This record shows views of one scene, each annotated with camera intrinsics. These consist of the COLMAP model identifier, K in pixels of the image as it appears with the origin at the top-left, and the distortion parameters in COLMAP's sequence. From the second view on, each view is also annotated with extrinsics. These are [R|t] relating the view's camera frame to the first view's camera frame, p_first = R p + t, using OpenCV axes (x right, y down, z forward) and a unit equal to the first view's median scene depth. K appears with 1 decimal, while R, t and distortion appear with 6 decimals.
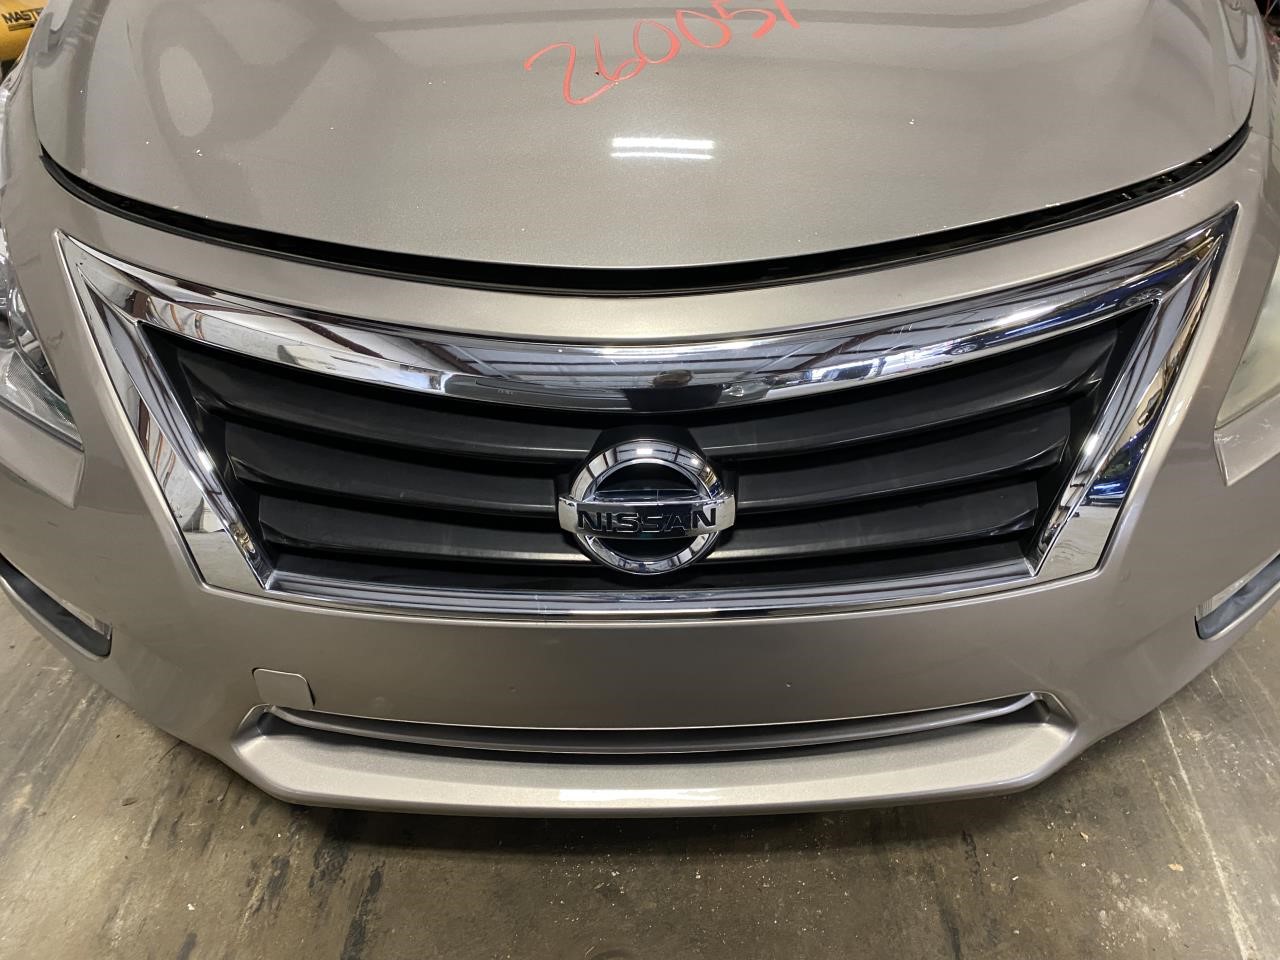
lens RADIAL K [[938.1, 0, 640.0], [0, 938.1, 480.0], [0, 0, 1]] dist [0.002440, 0.002721]
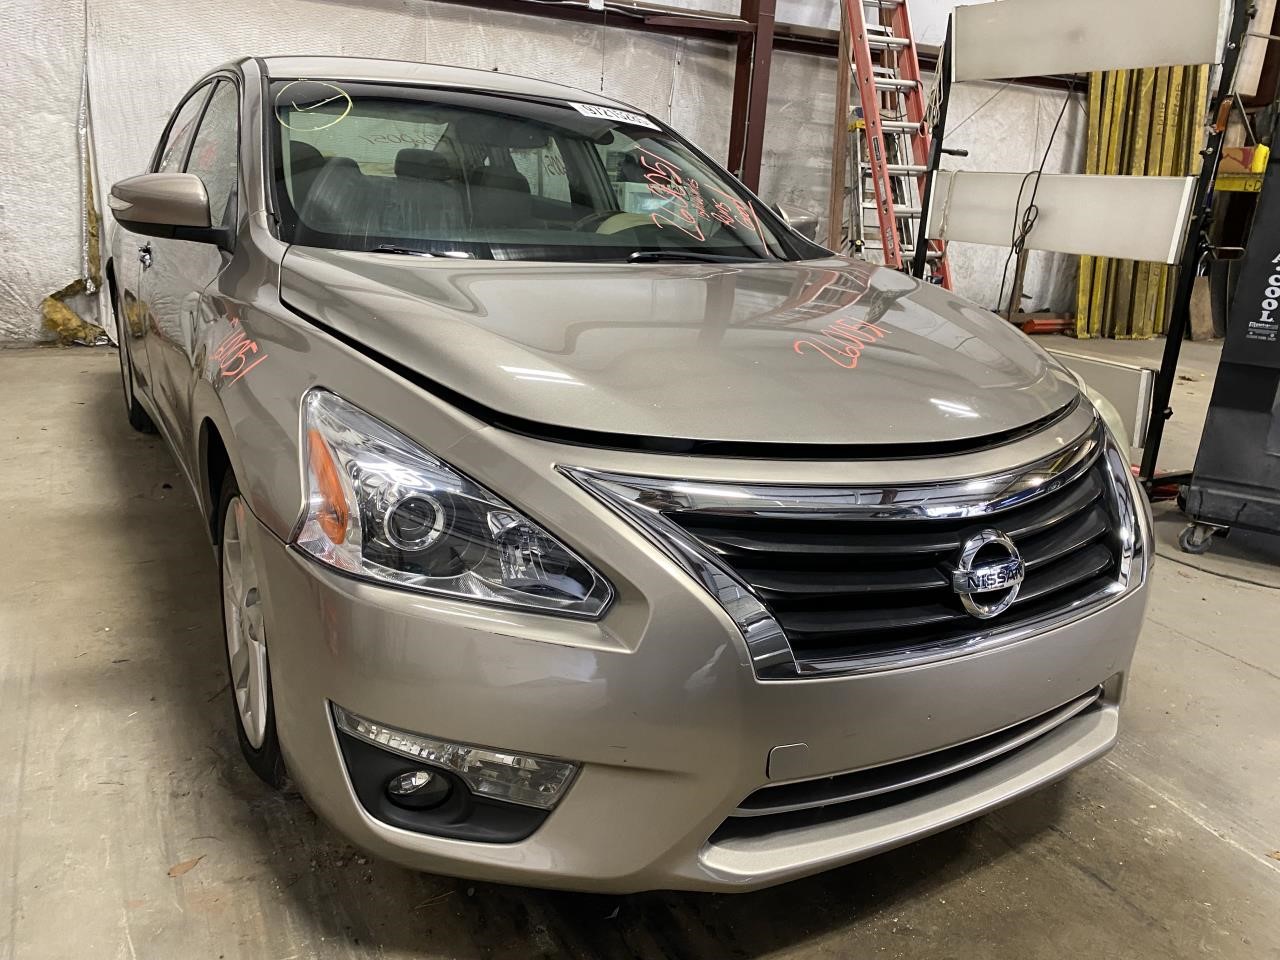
lens RADIAL K [[955.7, 0, 592.3], [0, 955.7, 514.4], [0, 0, 1]] dist [-0.004141, 0.000154]
pose [[0.871584, -0.093366, 0.481274, -0.946704], [0.247364, 0.931322, -0.267301, 0.141994], [-0.423264, 0.352025, 0.834821, -0.117537]]
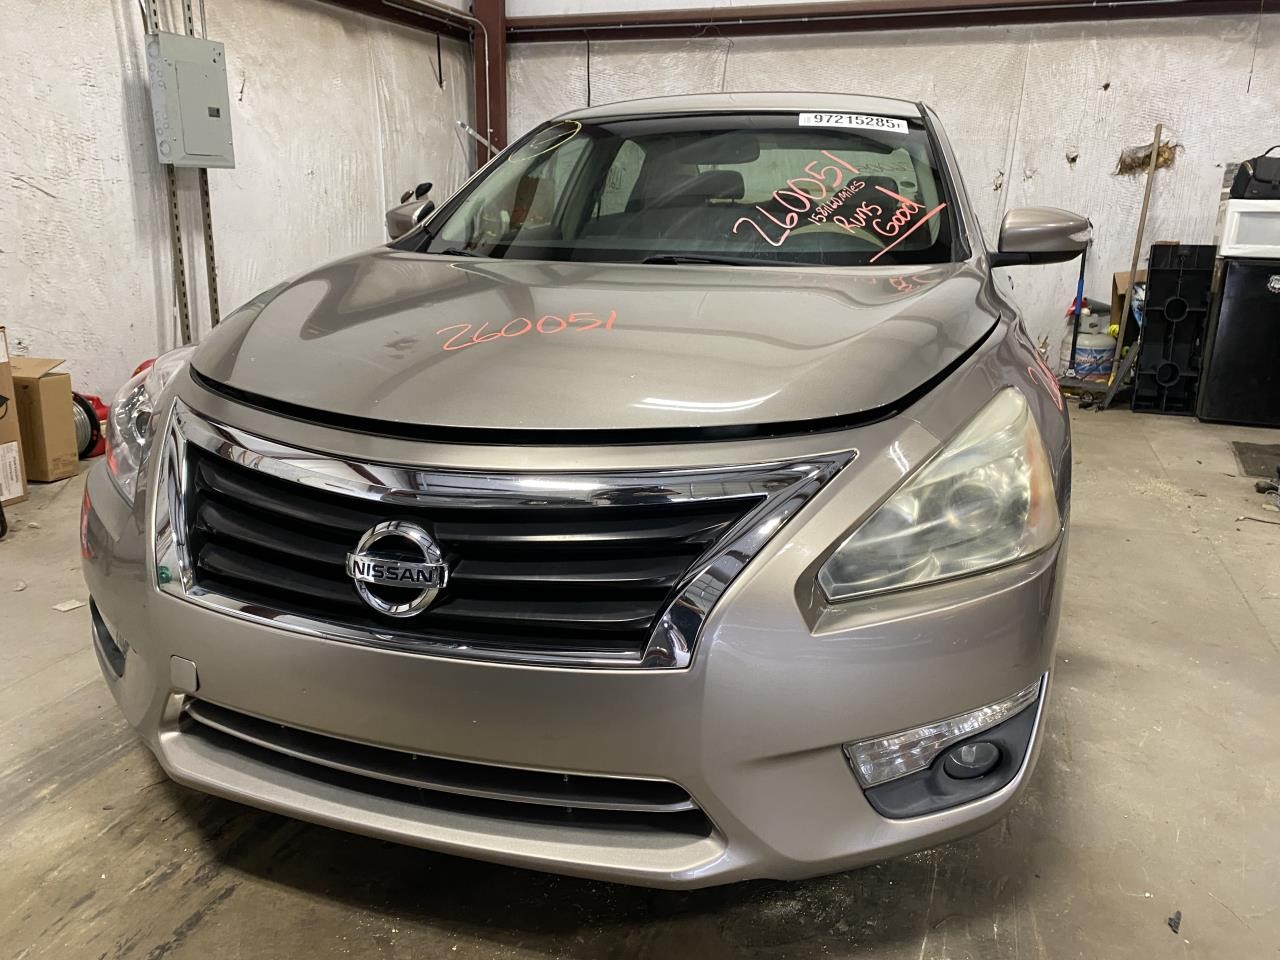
lens RADIAL K [[939.3, 0, 645.7], [0, 939.3, 487.5], [0, 0, 1]] dist [0.000830, 0.000961]
pose [[0.957157, 0.114047, -0.266166, 0.532539], [-0.205499, 0.915120, -0.346881, 0.240691], [0.204013, 0.386716, 0.899349, -0.253574]]
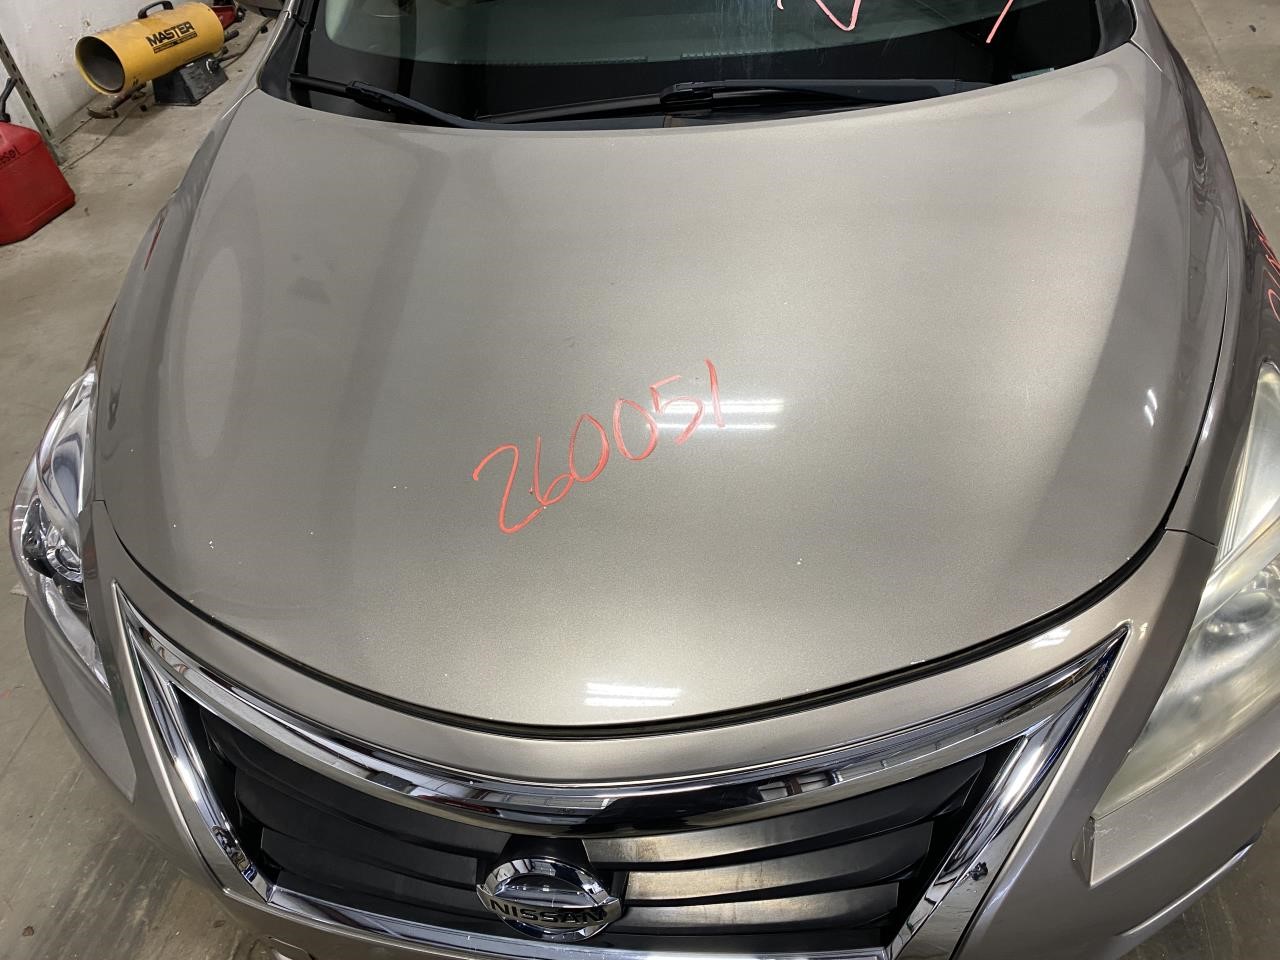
lens RADIAL K [[939.3, 0, 645.7], [0, 939.3, 487.5], [0, 0, 1]] dist [0.000830, 0.000961]
pose [[0.987444, 0.040242, -0.152759, 0.192648], [-0.020036, 0.991103, 0.131578, -0.426726], [0.156695, -0.126866, 0.979465, -0.063174]]
